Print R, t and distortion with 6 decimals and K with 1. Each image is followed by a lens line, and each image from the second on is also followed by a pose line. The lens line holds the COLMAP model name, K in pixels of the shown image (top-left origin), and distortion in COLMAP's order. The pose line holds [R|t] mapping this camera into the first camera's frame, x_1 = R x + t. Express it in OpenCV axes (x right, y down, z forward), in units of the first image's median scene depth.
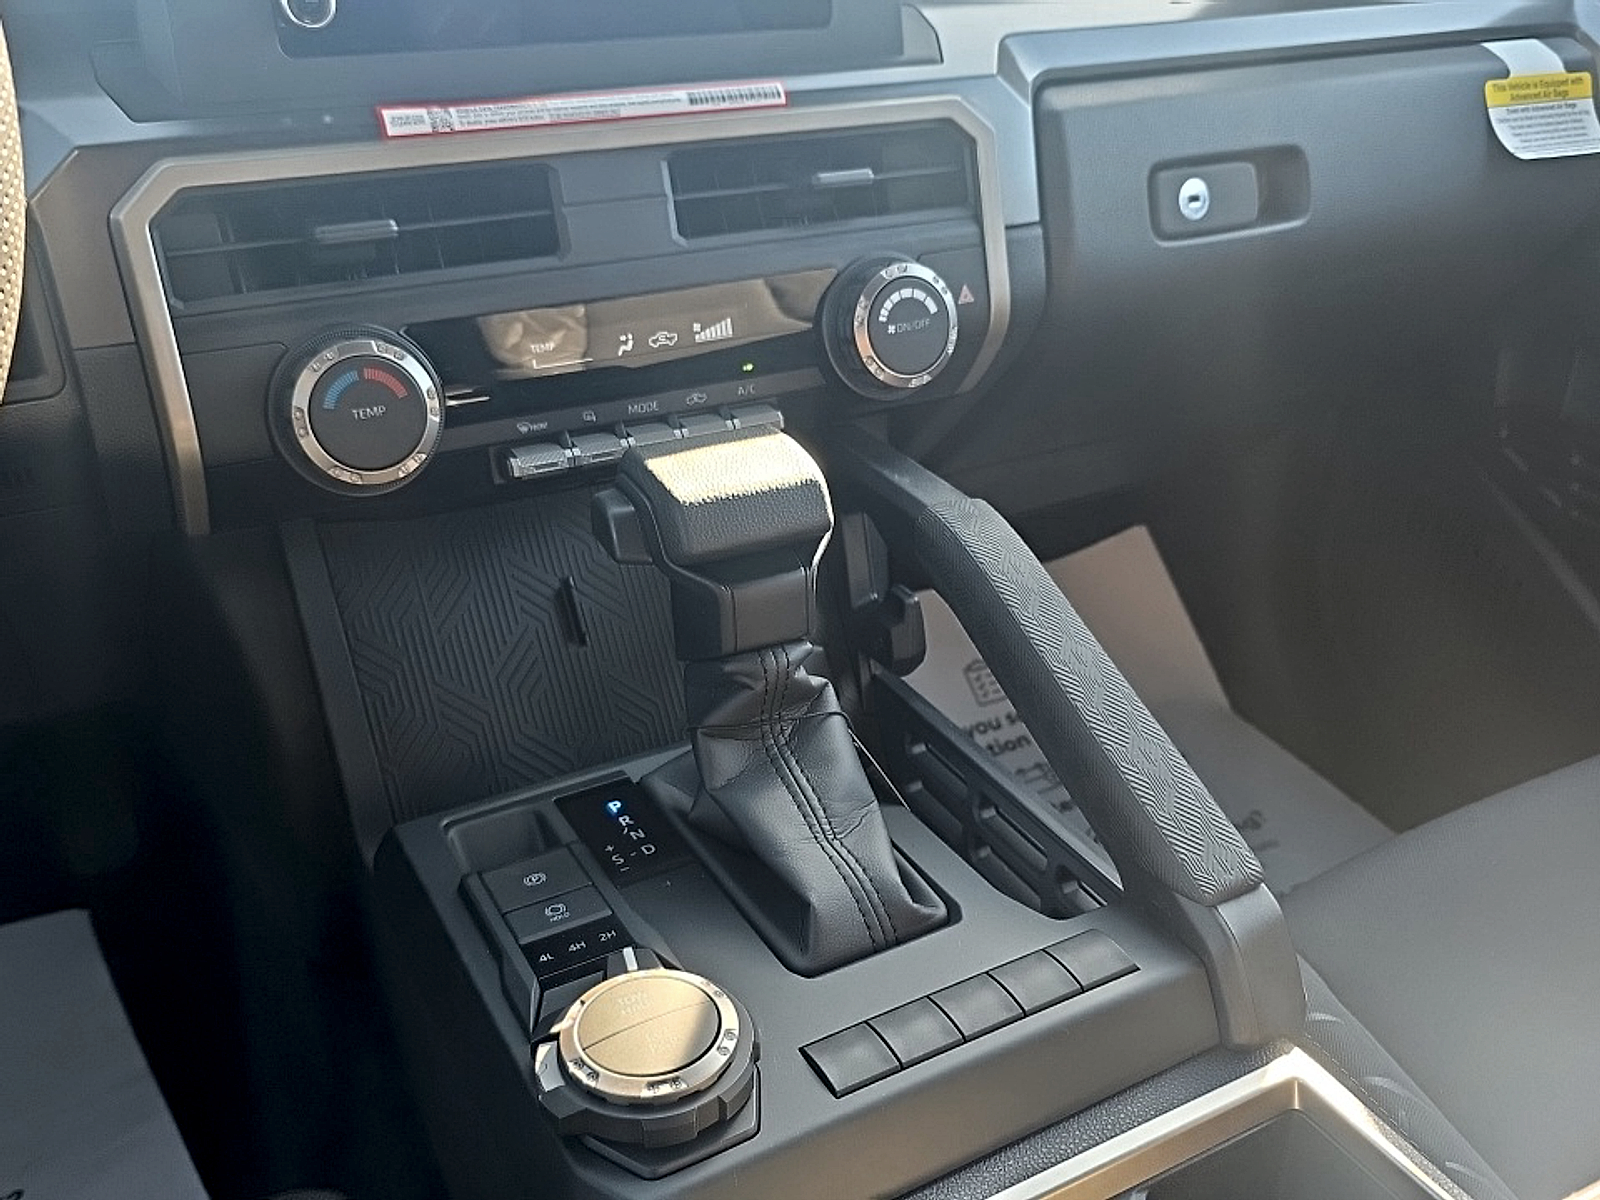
lens RADIAL K [[1457.1, 0, 828.8], [0, 1457.1, 625.8], [0, 0, 1]] dist [0.015171, 0.003828]
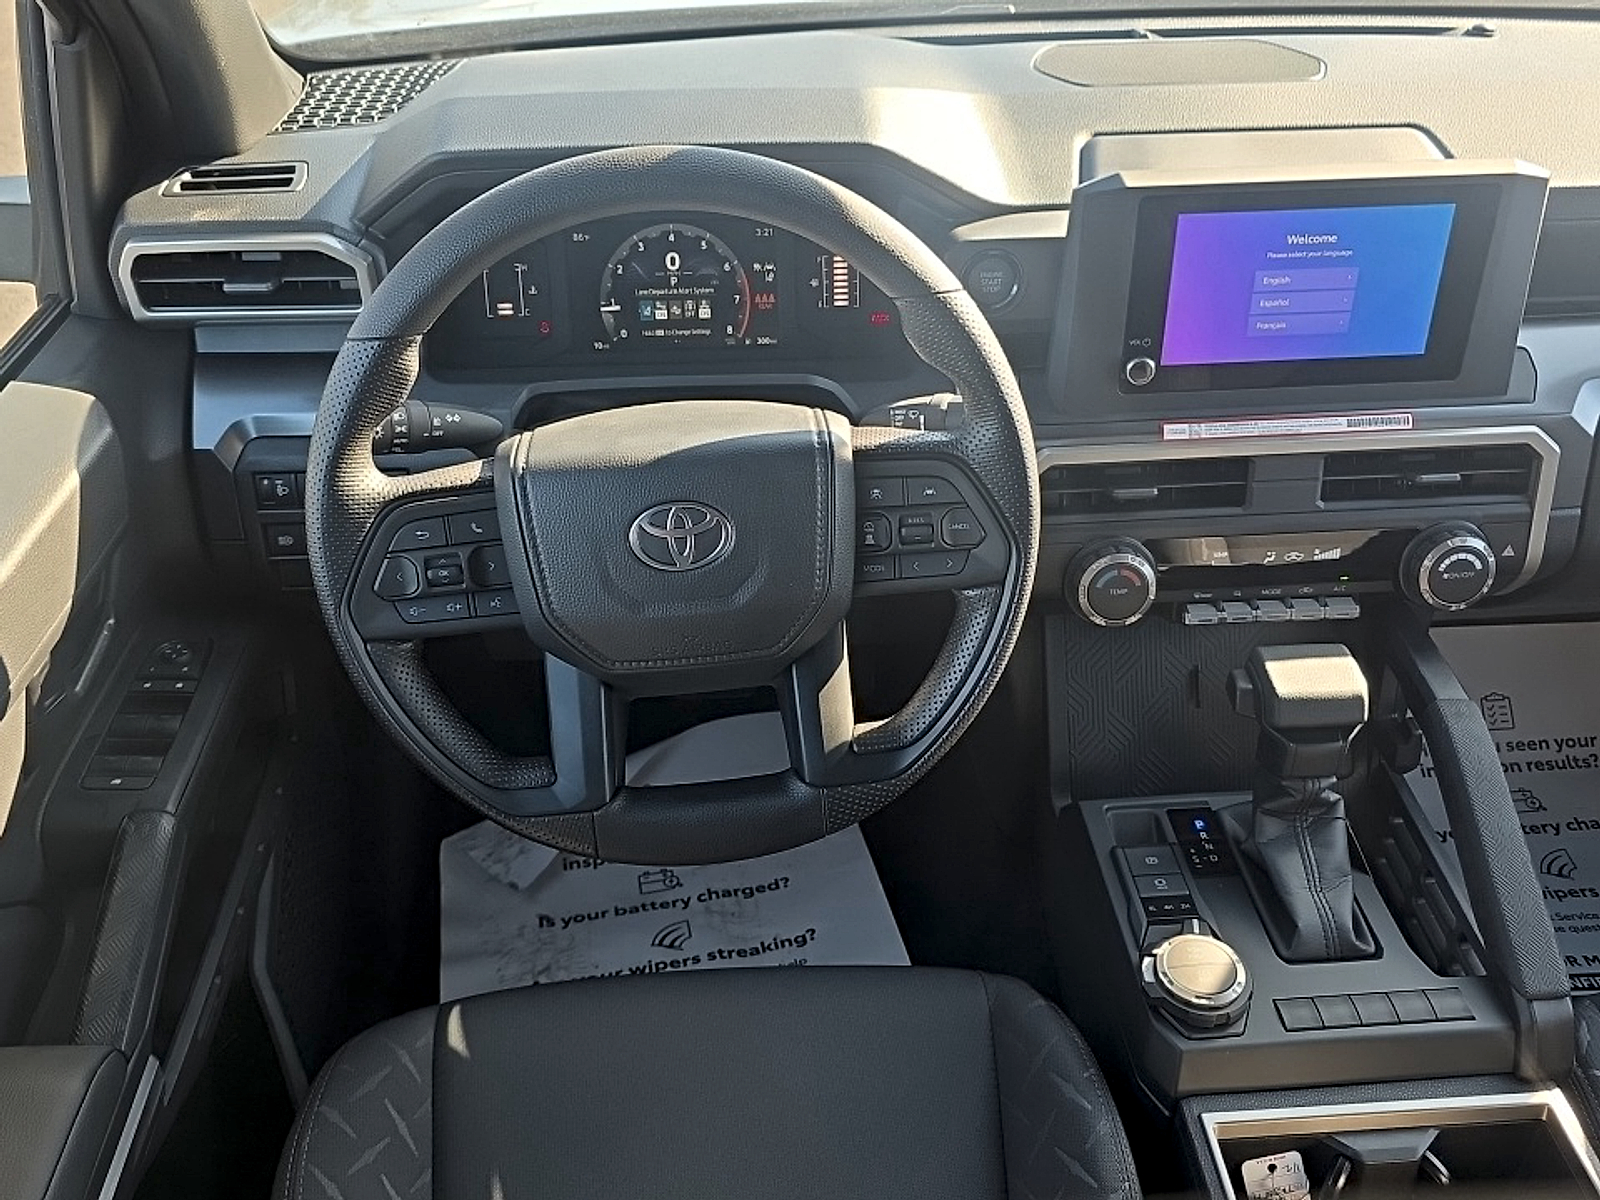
lens RADIAL K [[1426.8, 0, 800.0], [0, 1426.8, 600.0], [0, 0, 1]] dist [0.065442, -0.113914]
pose [[0.901236, 0.243626, -0.358357, -0.025260], [-0.189432, 0.965284, 0.179837, -0.372190], [0.389730, -0.094192, 0.916100, -0.792585]]
